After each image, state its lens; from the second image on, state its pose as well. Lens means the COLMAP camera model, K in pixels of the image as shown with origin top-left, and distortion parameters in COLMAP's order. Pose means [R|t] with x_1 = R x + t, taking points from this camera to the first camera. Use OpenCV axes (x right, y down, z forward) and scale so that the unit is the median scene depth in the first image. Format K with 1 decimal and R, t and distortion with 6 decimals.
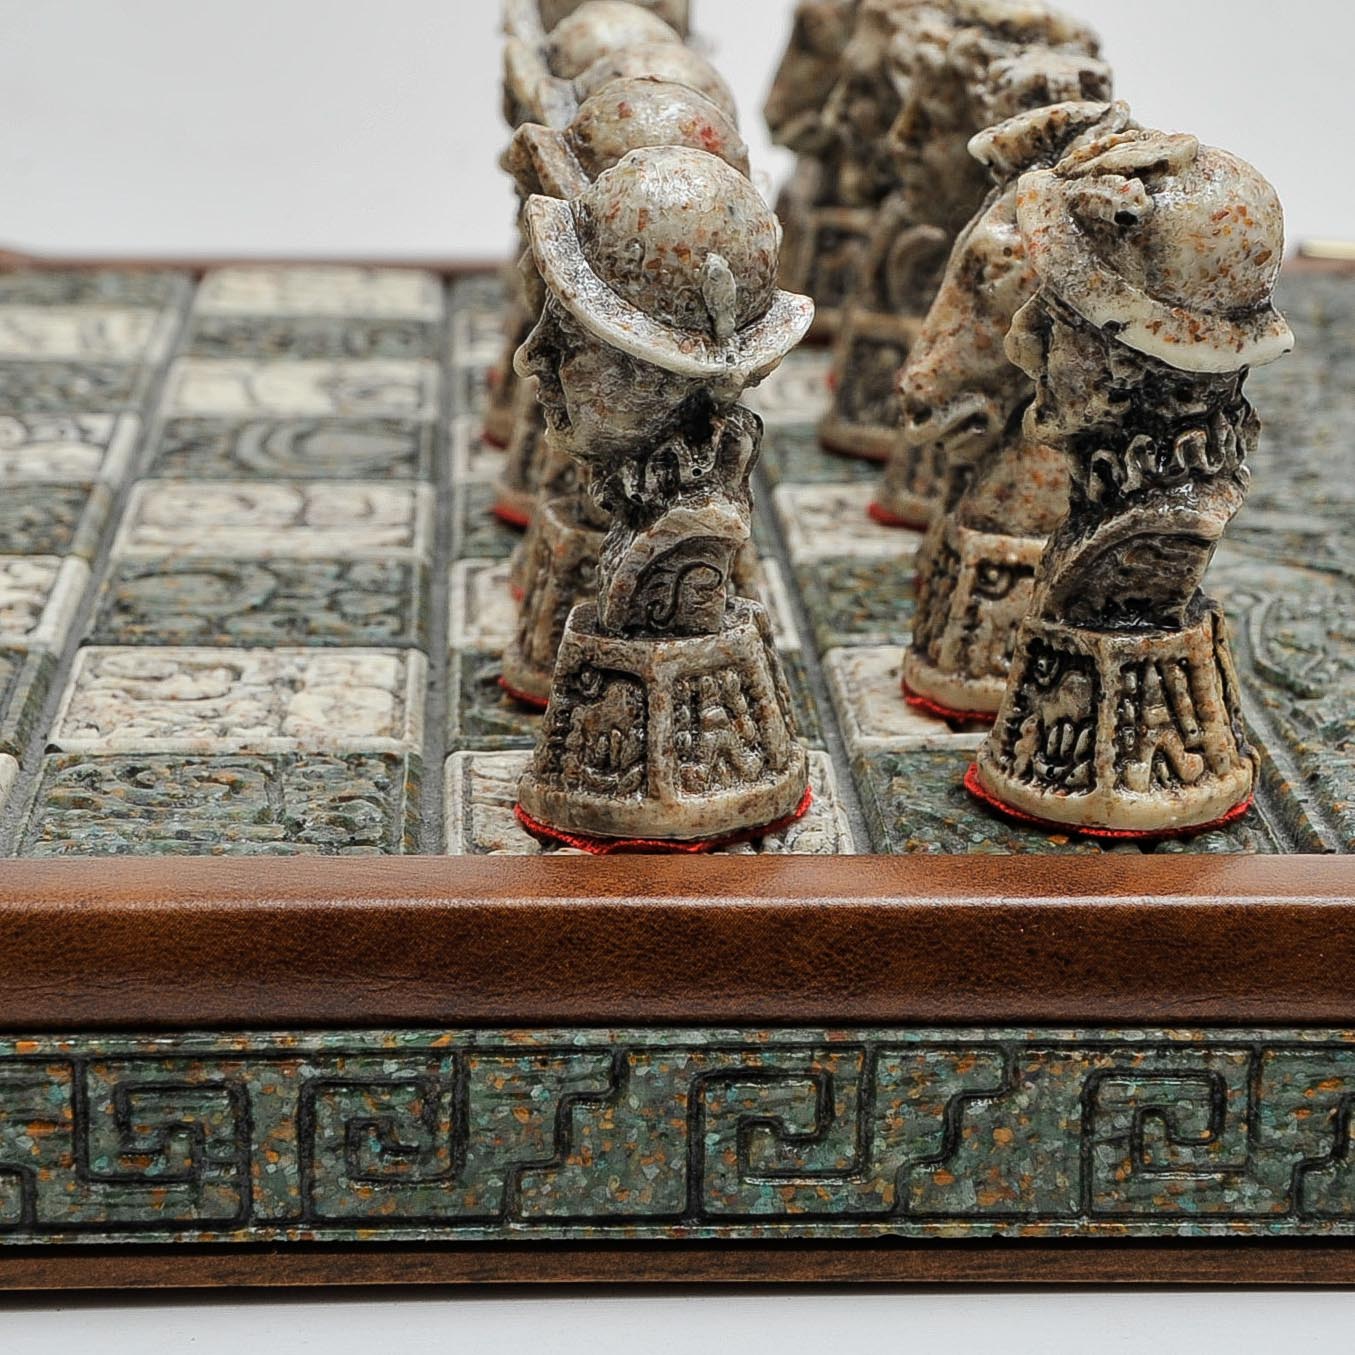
lens RADIAL K [[4335.6, 0, 677.5], [0, 4335.6, 677.5], [0, 0, 1]] dist [0.636475, -10.995721]
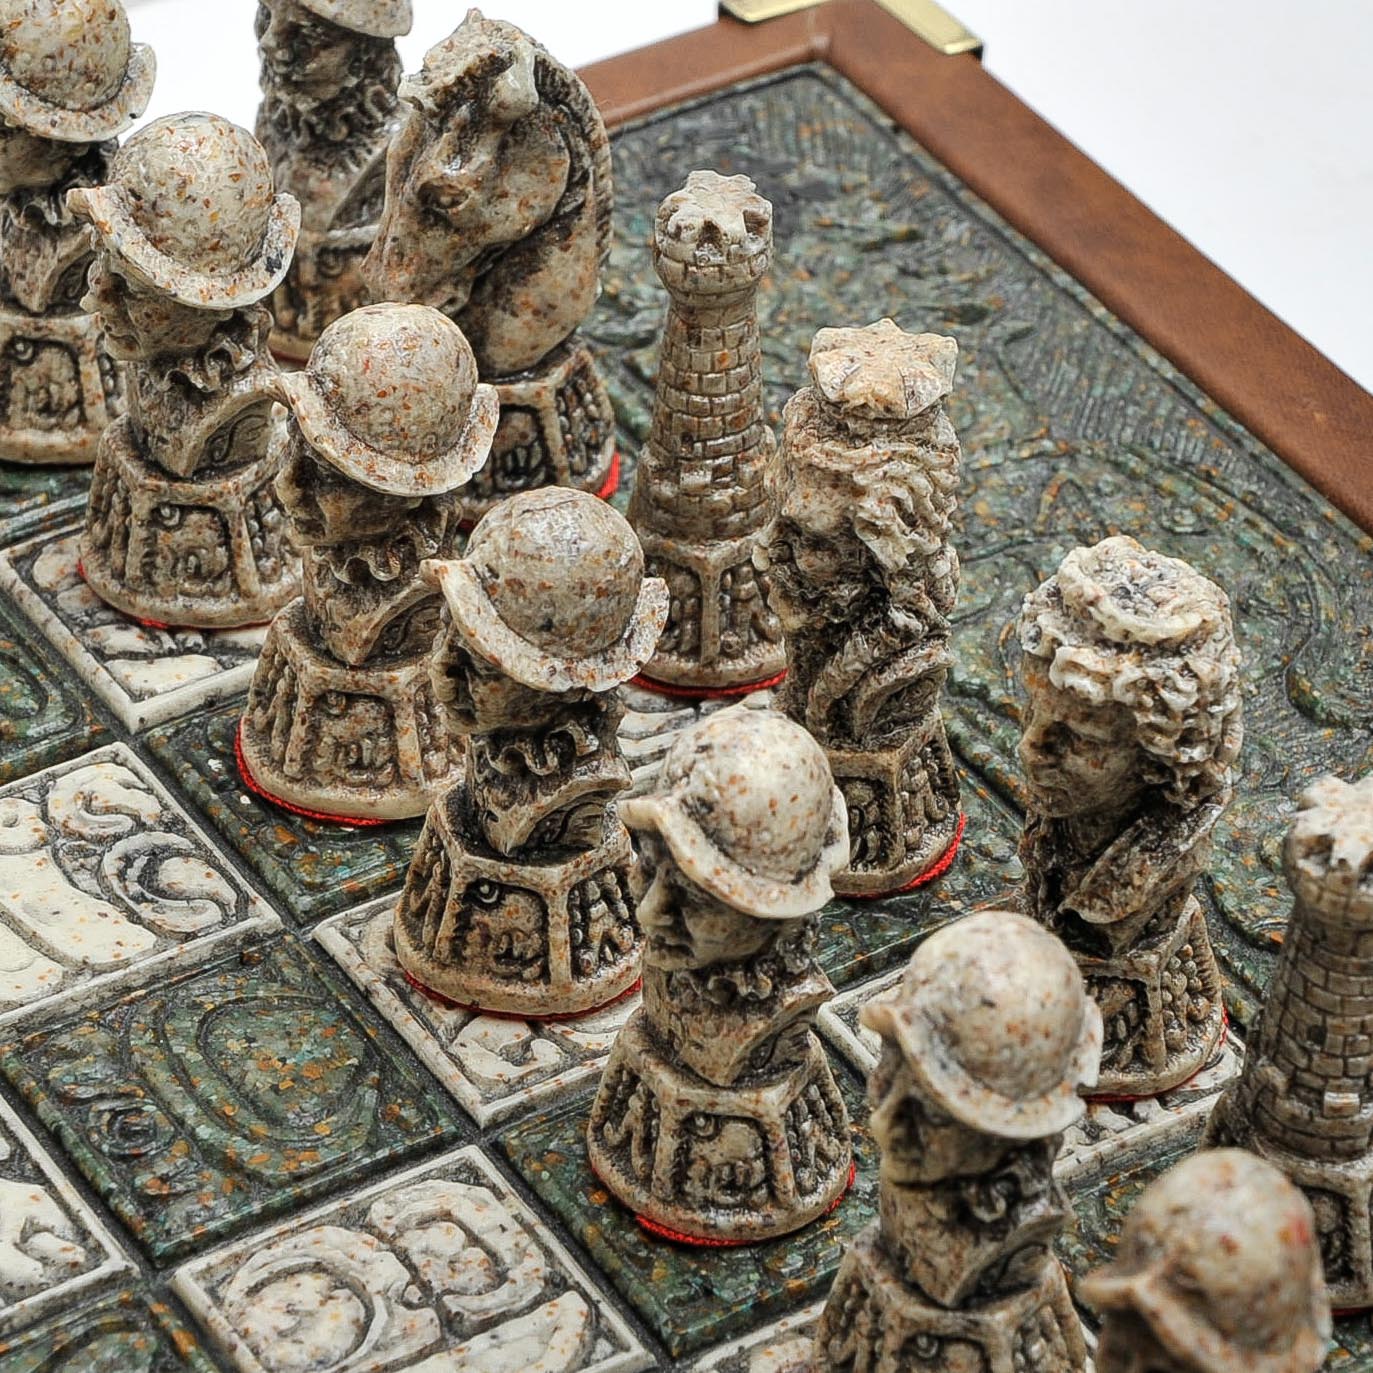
lens RADIAL K [[6540.7, 0, 686.5], [0, 6540.7, 686.5], [0, 0, 1]] dist [0.433000, 8.314946]
pose [[0.871636, -0.310048, 0.379633, -0.656052], [0.123748, 0.888627, 0.441621, -0.935870], [-0.474276, -0.337954, 0.812926, -0.061771]]
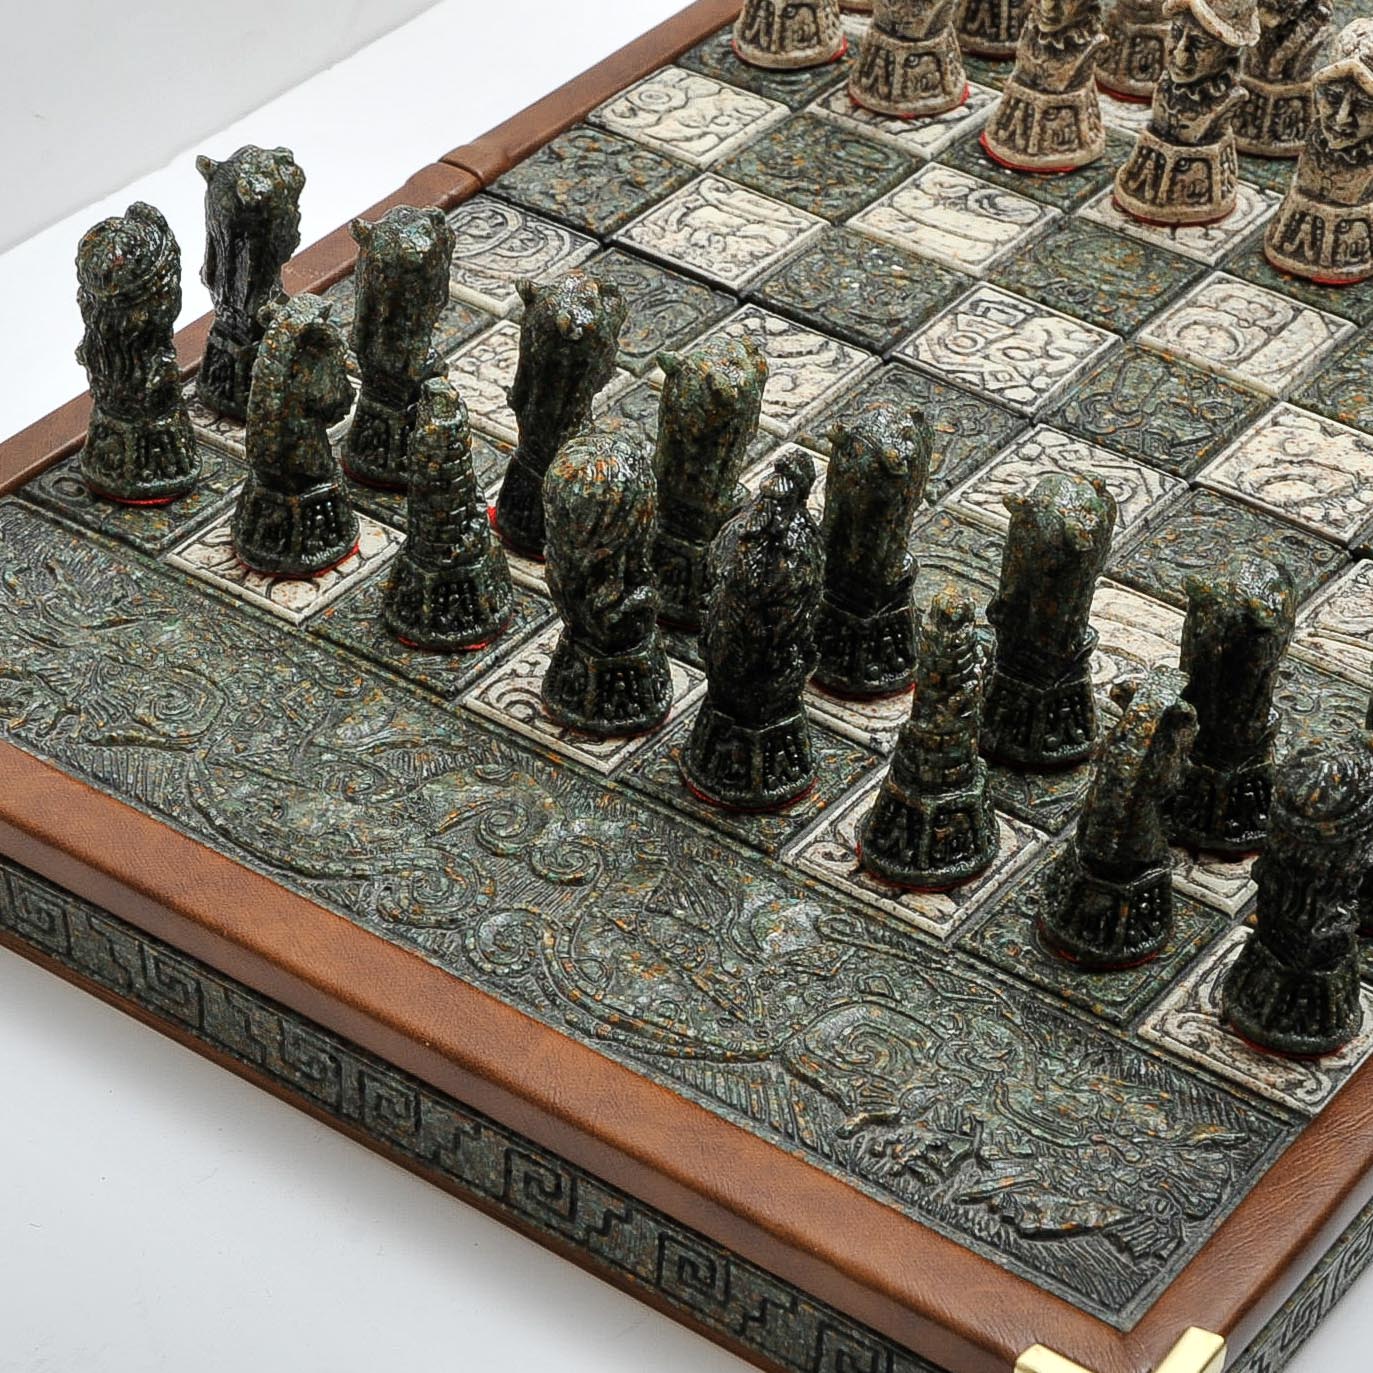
lens RADIAL K [[4147.8, 0, 686.5], [0, 4147.8, 686.5], [0, 0, 1]] dist [0.130856, 2.939006]
pose [[0.616154, -0.458293, 0.640564, -1.949341], [0.159031, 0.868923, 0.468702, -1.042633], [-0.771404, -0.186924, 0.608273, 0.058766]]
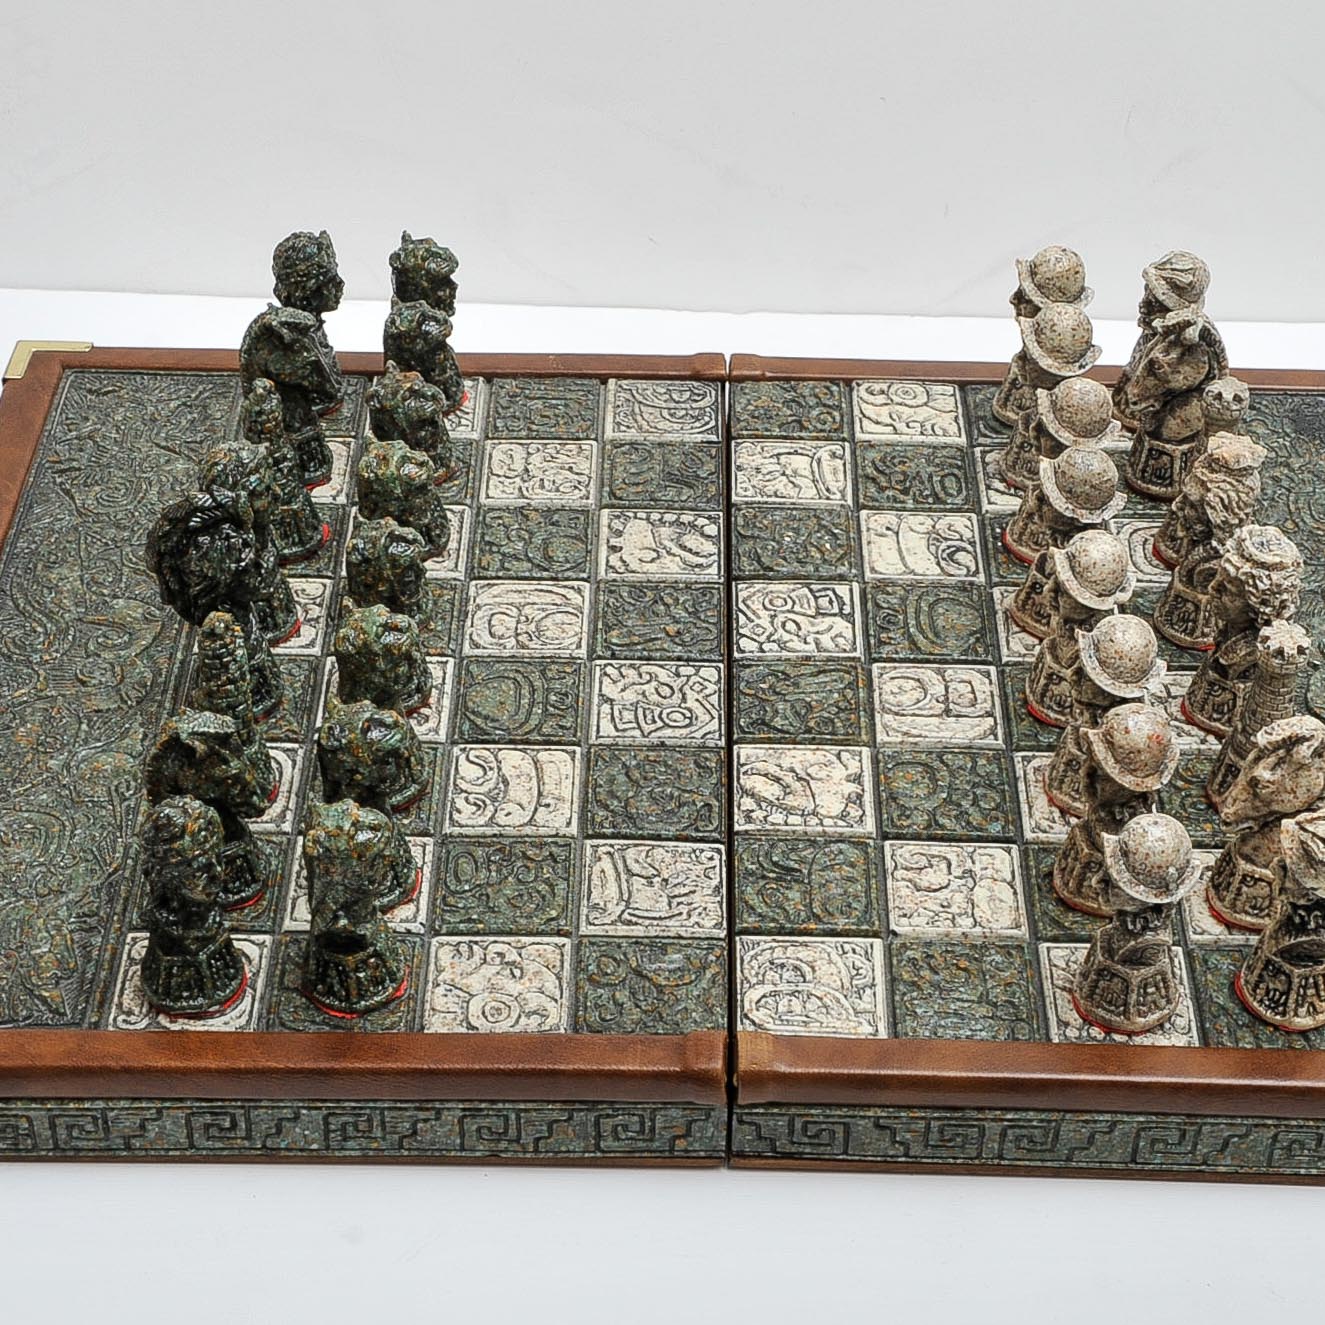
lens RADIAL K [[2872.1, 0, 662.5], [0, 2872.1, 662.5], [0, 0, 1]] dist [0.103902, -0.023121]
pose [[0.998202, 0.047711, -0.036290, -0.245836], [-0.029587, 0.918659, 0.393941, -0.898588], [0.052133, -0.392159, 0.918419, -0.630544]]
